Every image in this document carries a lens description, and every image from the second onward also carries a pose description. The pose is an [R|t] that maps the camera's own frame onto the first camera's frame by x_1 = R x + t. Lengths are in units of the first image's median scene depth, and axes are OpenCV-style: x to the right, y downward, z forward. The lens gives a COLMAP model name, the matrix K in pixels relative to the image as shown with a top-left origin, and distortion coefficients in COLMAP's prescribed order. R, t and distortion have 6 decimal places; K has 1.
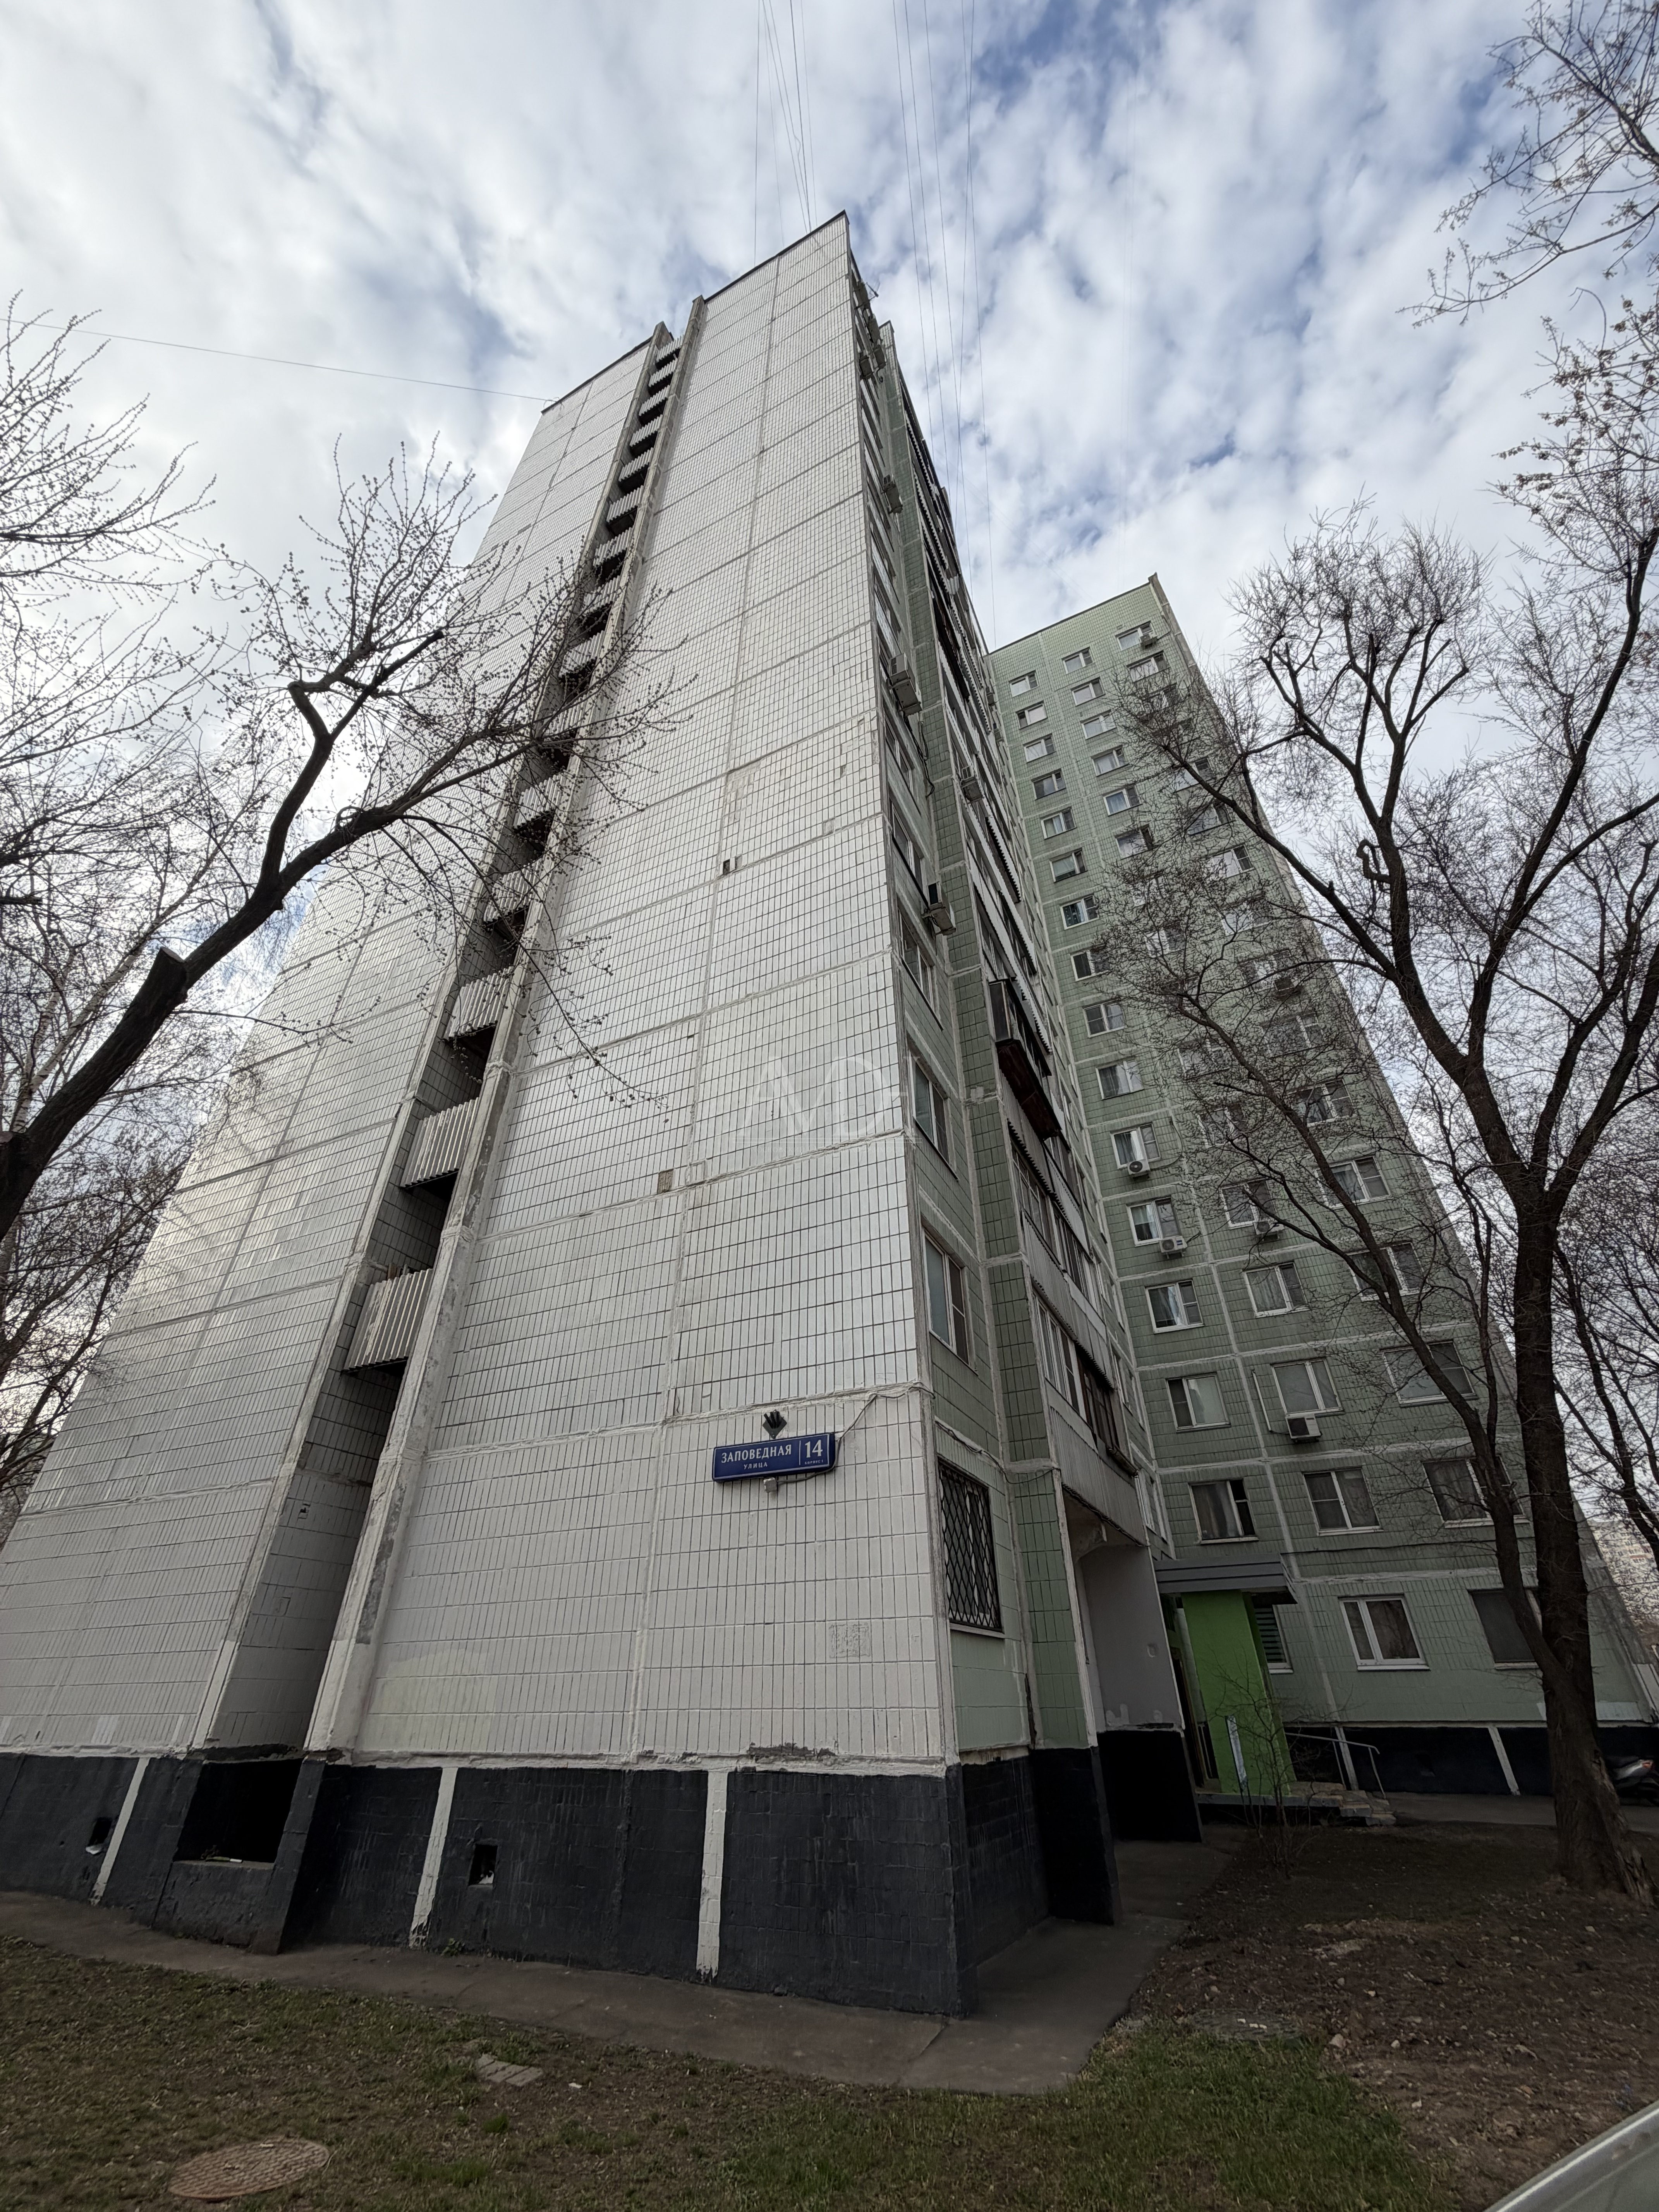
lens RADIAL K [[877.4, 0, 828.4], [0, 877.4, 1100.8], [0, 0, 1]] dist [-0.000550, 0.000093]
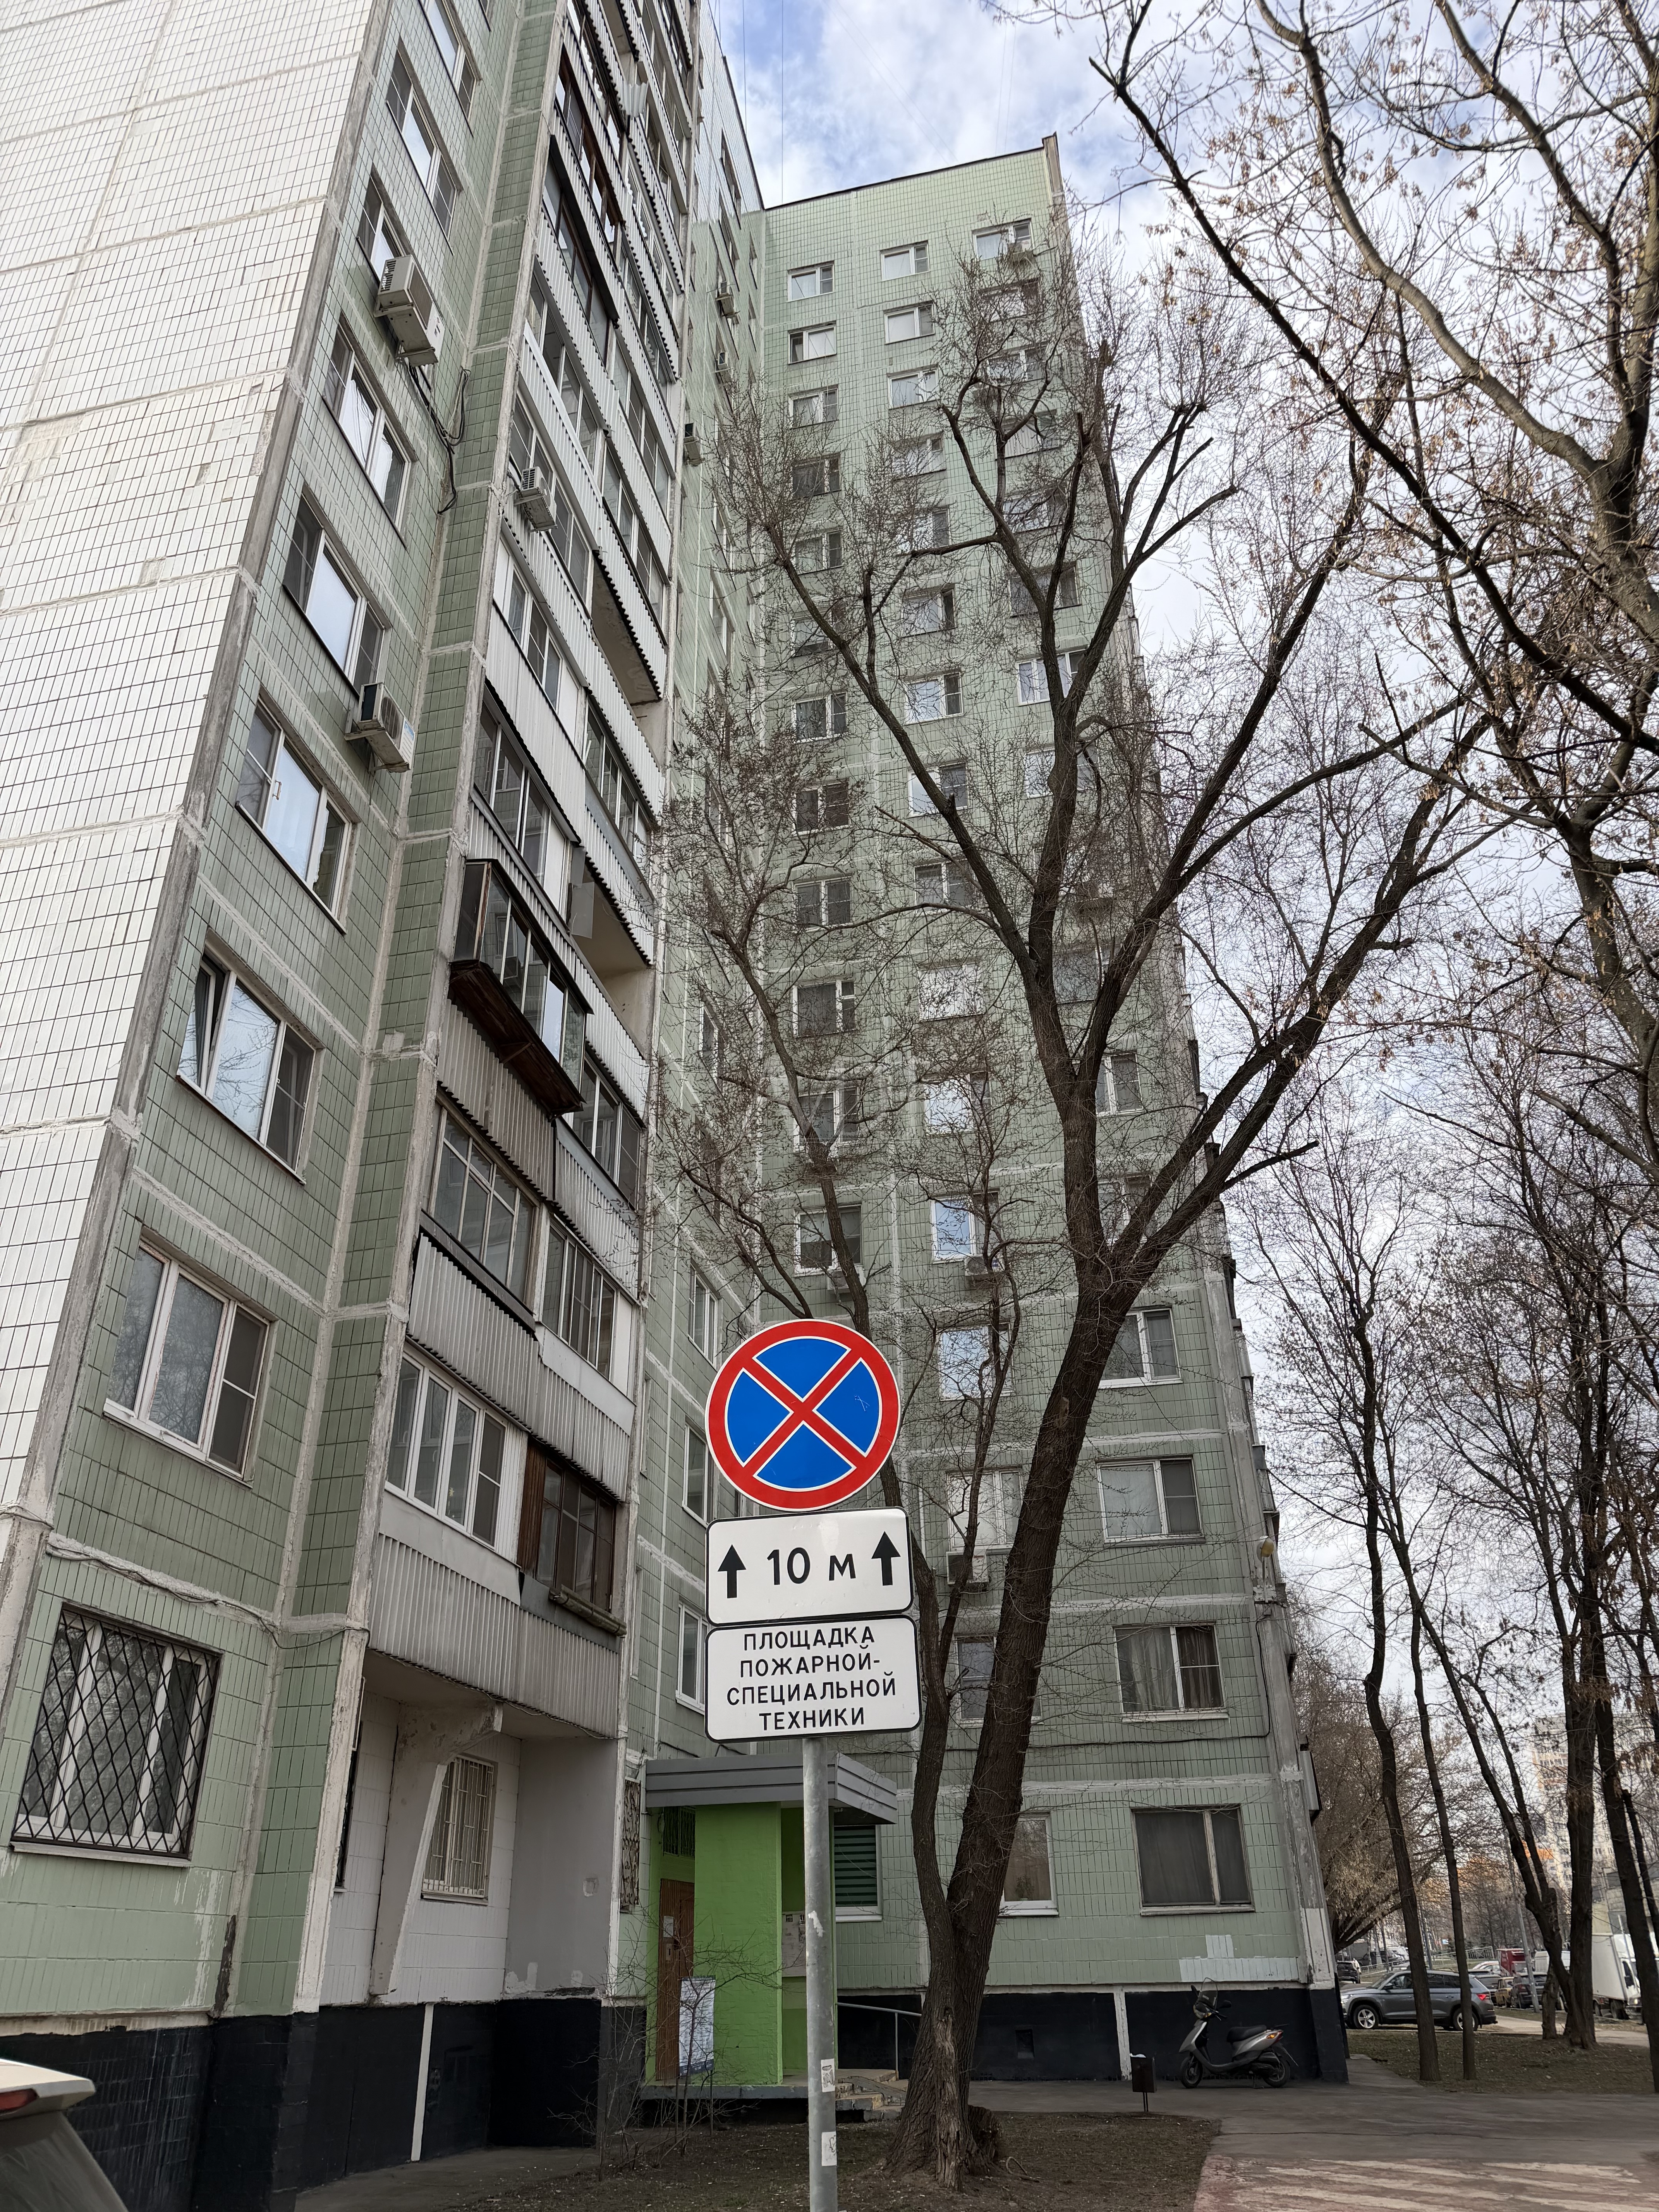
lens RADIAL K [[1563.7, 0, 829.6], [0, 1563.7, 1112.4], [0, 0, 1]] dist [0.014036, -0.011266]
pose [[0.972992, 0.103648, 0.206259, 0.225932], [-0.123124, 0.988837, 0.083914, -0.083357], [-0.195259, -0.107043, 0.974893, -0.143146]]
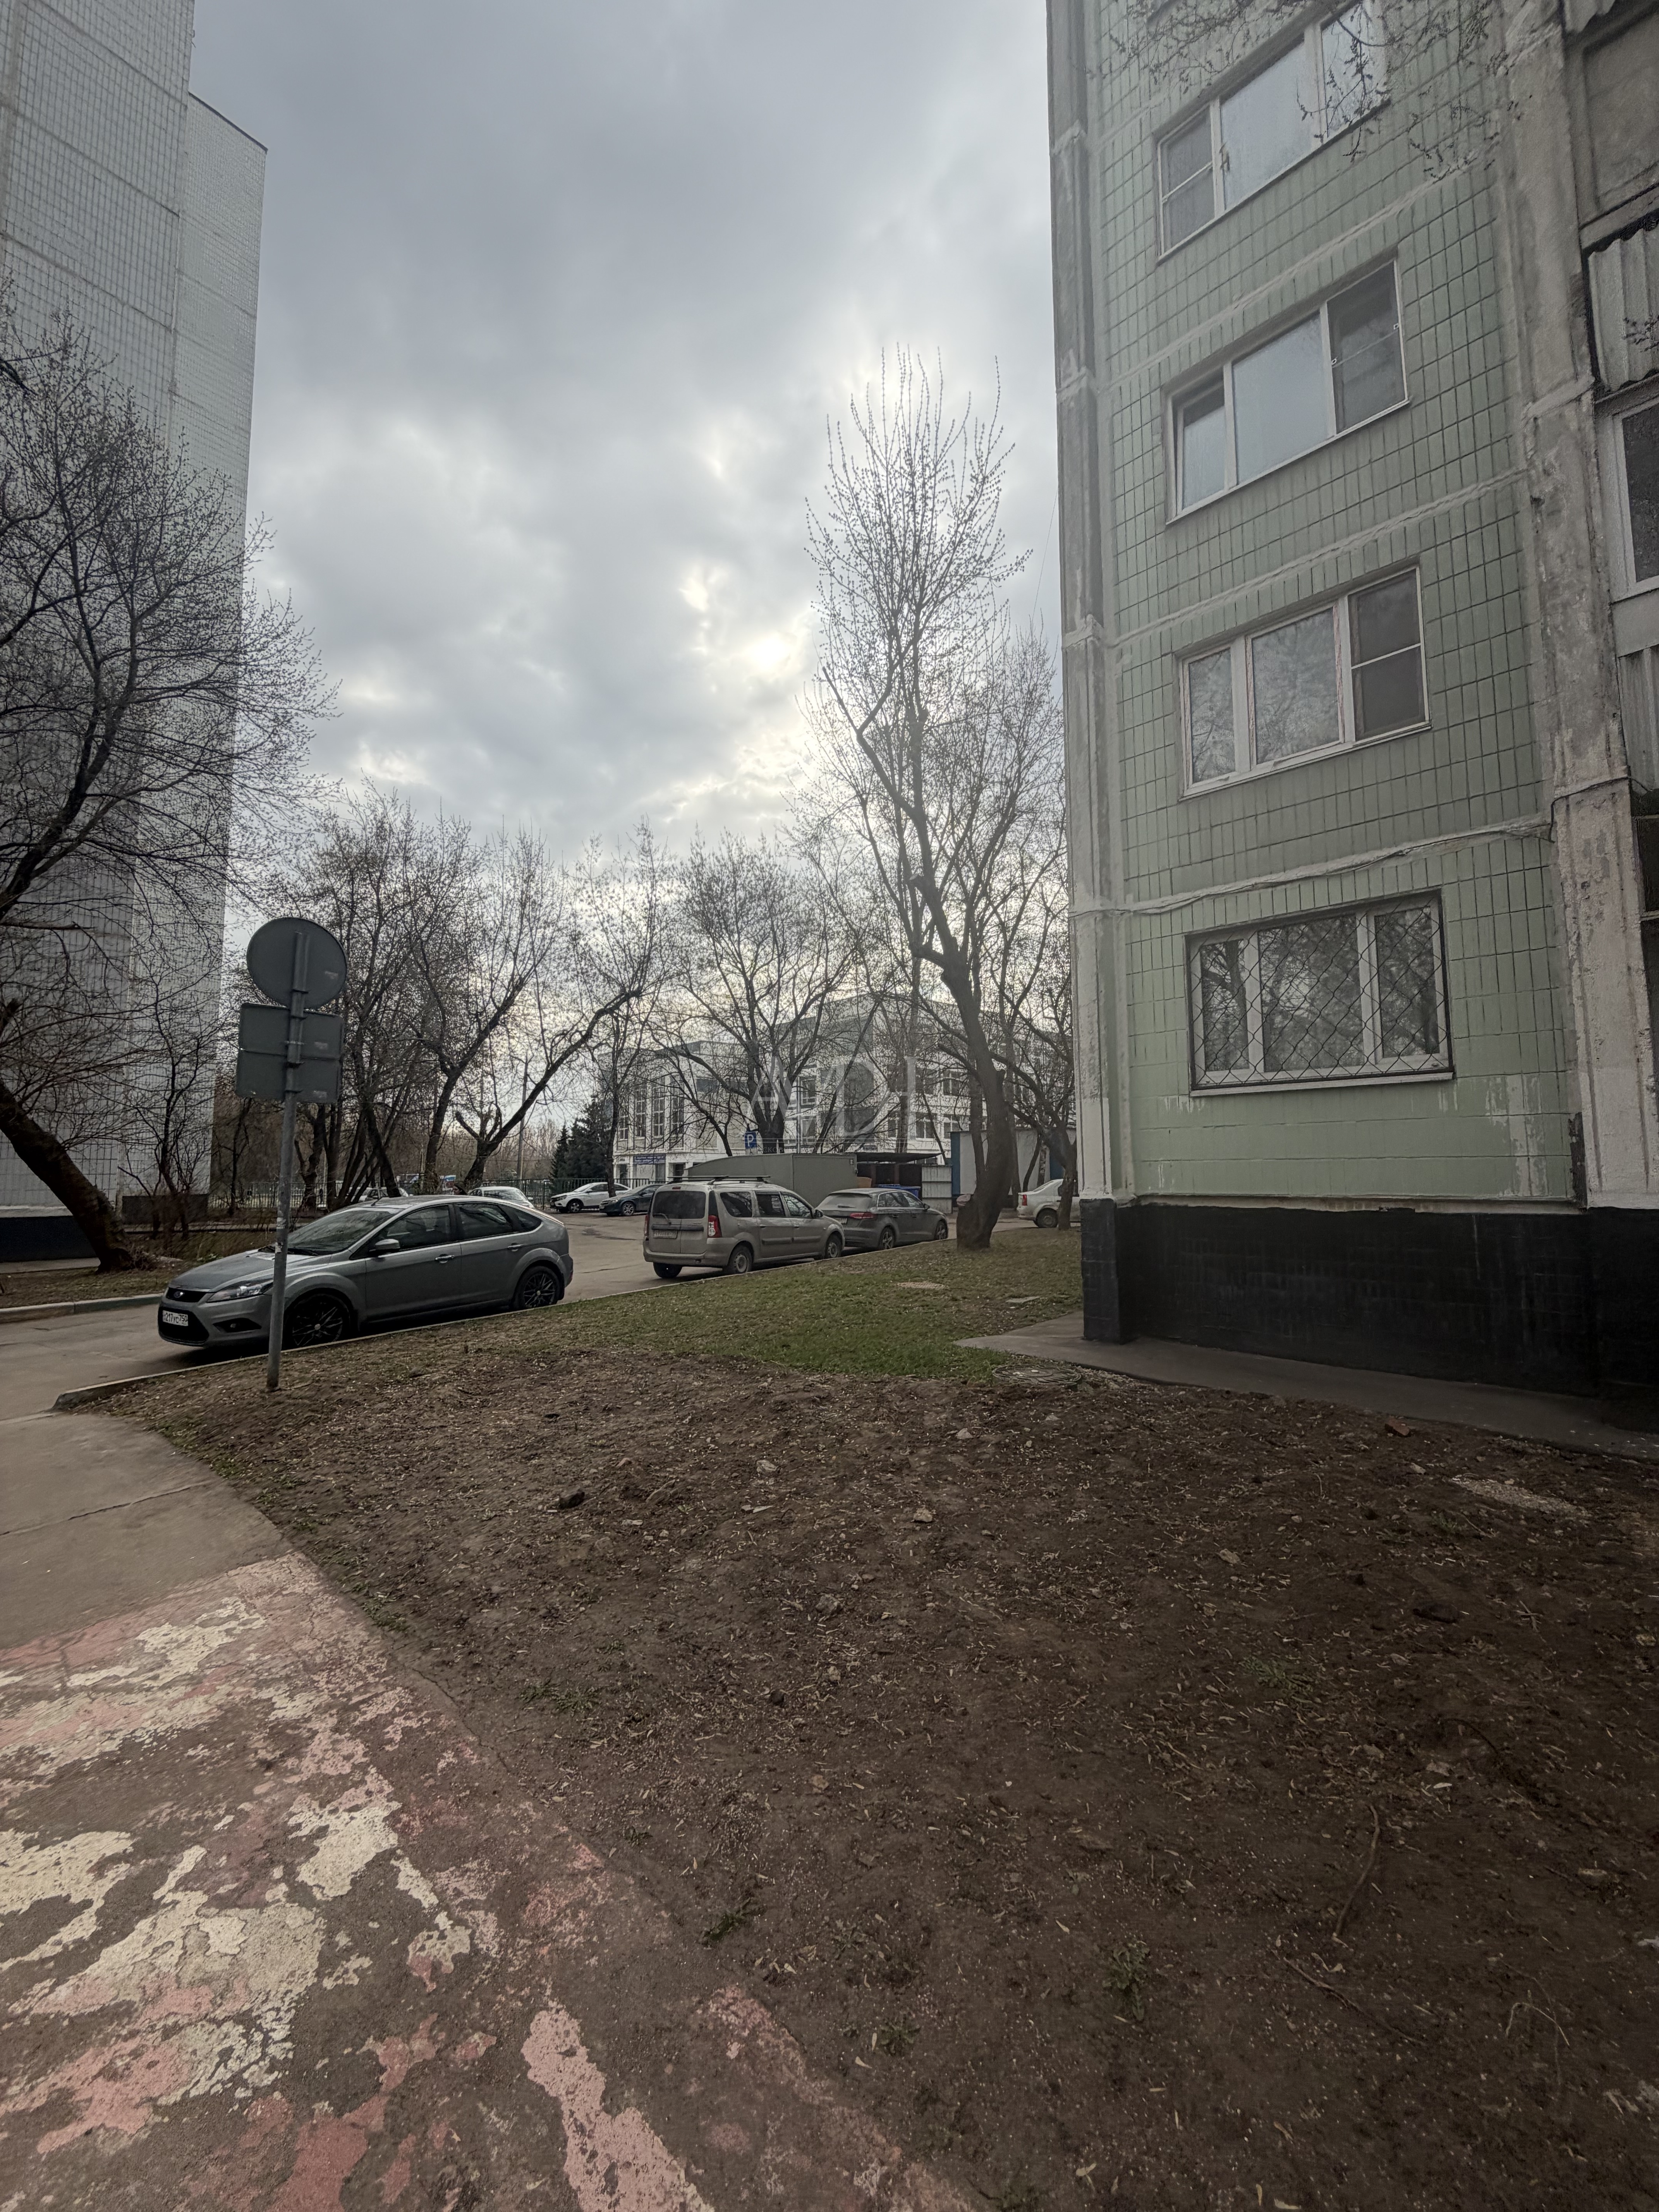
lens RADIAL K [[877.4, 0, 822.5], [0, 877.4, 1108.5], [0, 0, 1]] dist [-0.000550, 0.000093]
pose [[-0.288908, -0.075108, -0.954406, 0.624413], [0.544080, 0.807393, -0.228237, 0.310767], [0.787724, -0.585213, -0.192397, 0.431445]]
